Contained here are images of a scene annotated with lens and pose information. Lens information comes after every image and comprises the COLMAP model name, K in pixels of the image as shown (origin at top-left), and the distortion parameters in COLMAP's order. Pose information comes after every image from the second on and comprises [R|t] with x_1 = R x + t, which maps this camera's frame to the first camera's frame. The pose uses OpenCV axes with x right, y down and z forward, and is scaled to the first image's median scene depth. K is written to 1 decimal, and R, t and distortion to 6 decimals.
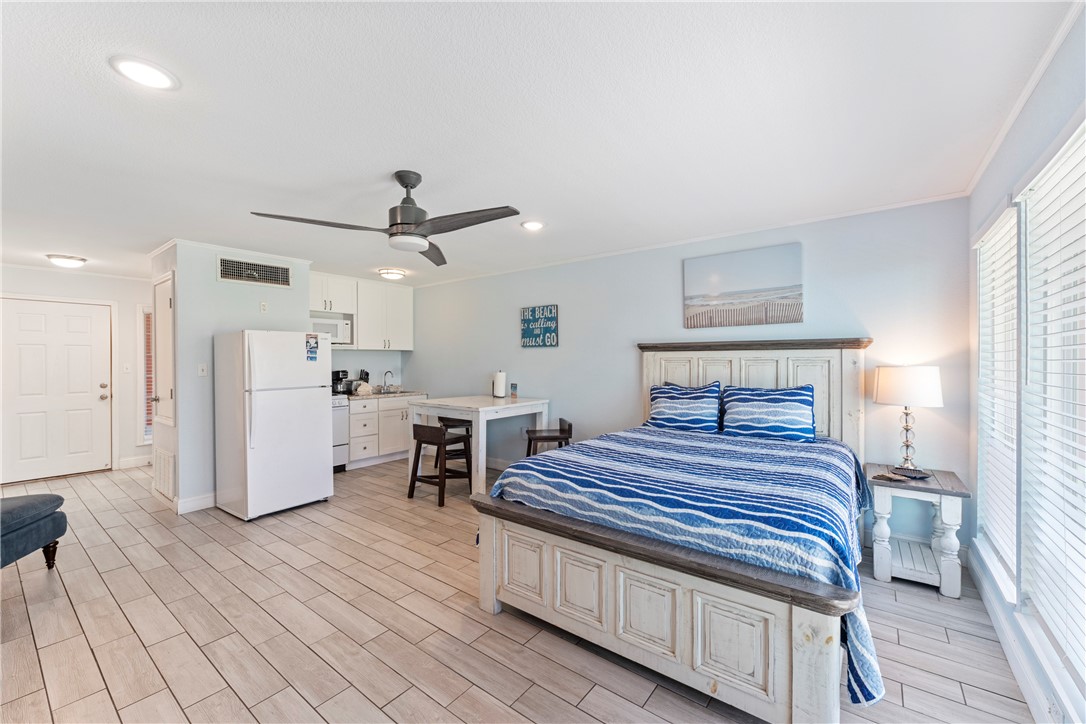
lens RADIAL K [[429.1, 0, 542.7], [0, 429.1, 364.0], [0, 0, 1]] dist [0.001129, -0.000059]
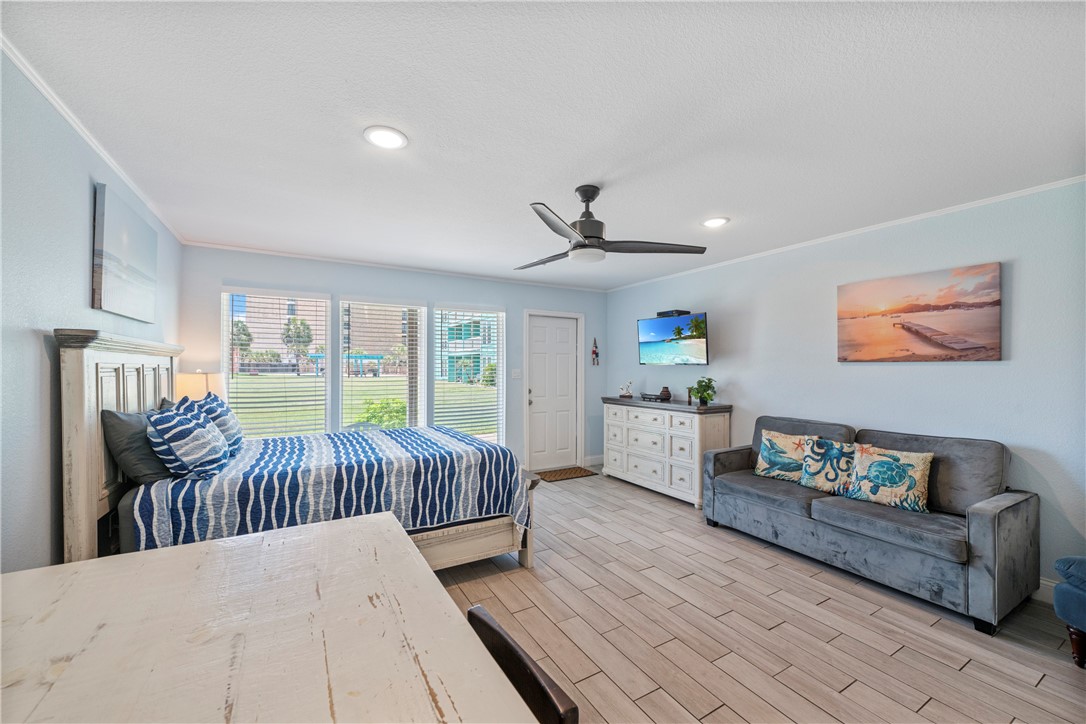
lens RADIAL K [[429.1, 0, 542.7], [0, 429.1, 364.0], [0, 0, 1]] dist [0.001129, -0.000059]
pose [[-0.920748, 0.004636, 0.390130, -0.394235], [0.003801, 0.999989, -0.002911, -0.010164], [-0.390139, -0.001197, -0.920755, 1.274958]]
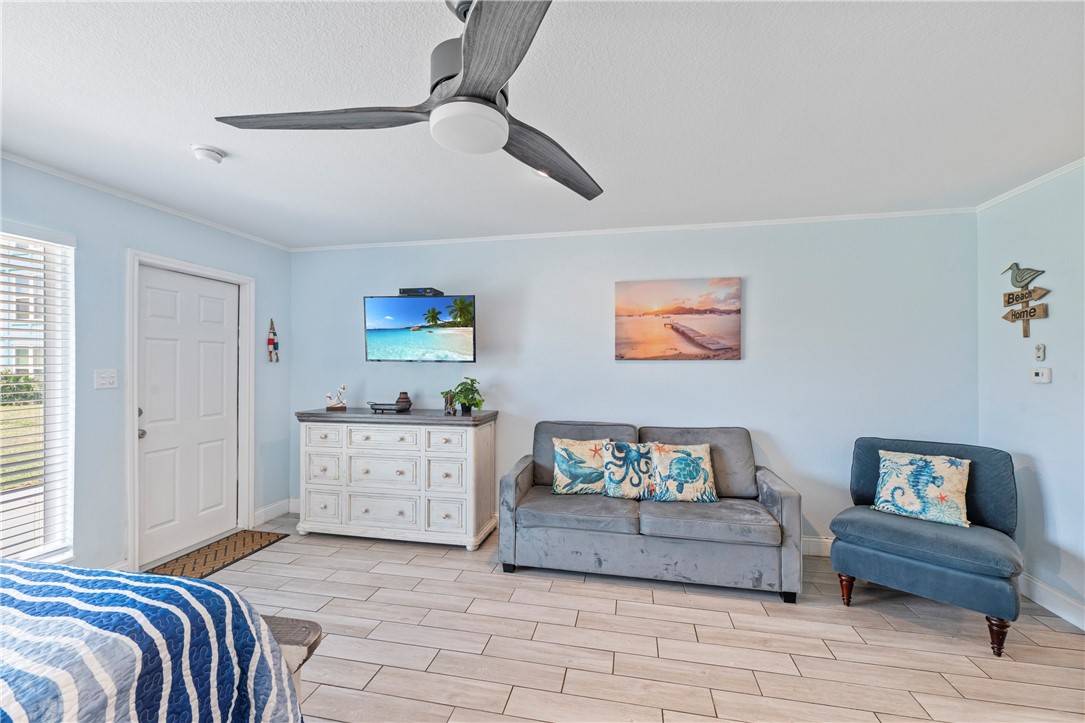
lens RADIAL K [[428.7, 0, 542.2], [0, 428.7, 363.5], [0, 0, 1]] dist [0.001129, -0.000059]
pose [[-0.902537, -0.000551, -0.430612, -0.106158], [-0.000717, 1.000000, 0.000223, -0.007429], [0.430611, 0.000510, -0.902537, 0.939238]]
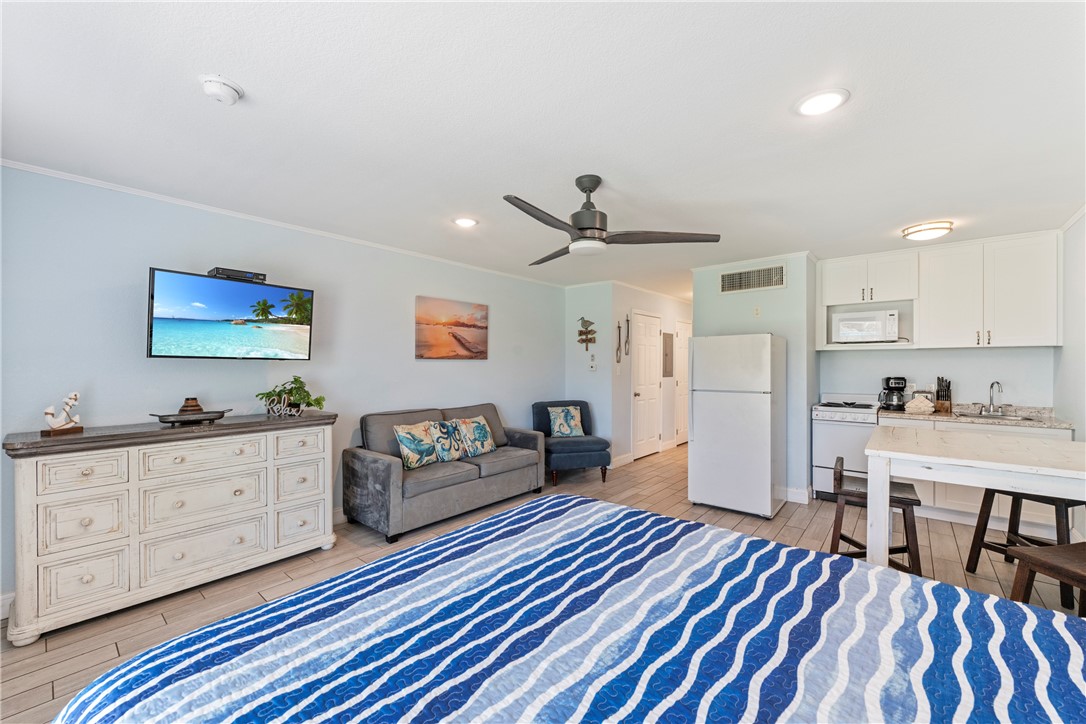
lens RADIAL K [[436.3, 0, 543.0], [0, 436.3, 362.0], [0, 0, 1]] dist [0.000195, -0.000099]
pose [[-0.052799, 0.001841, -0.998603, 0.461717], [-0.007792, 0.999967, 0.002256, -0.011096], [0.998575, 0.007900, -0.052783, 0.596765]]
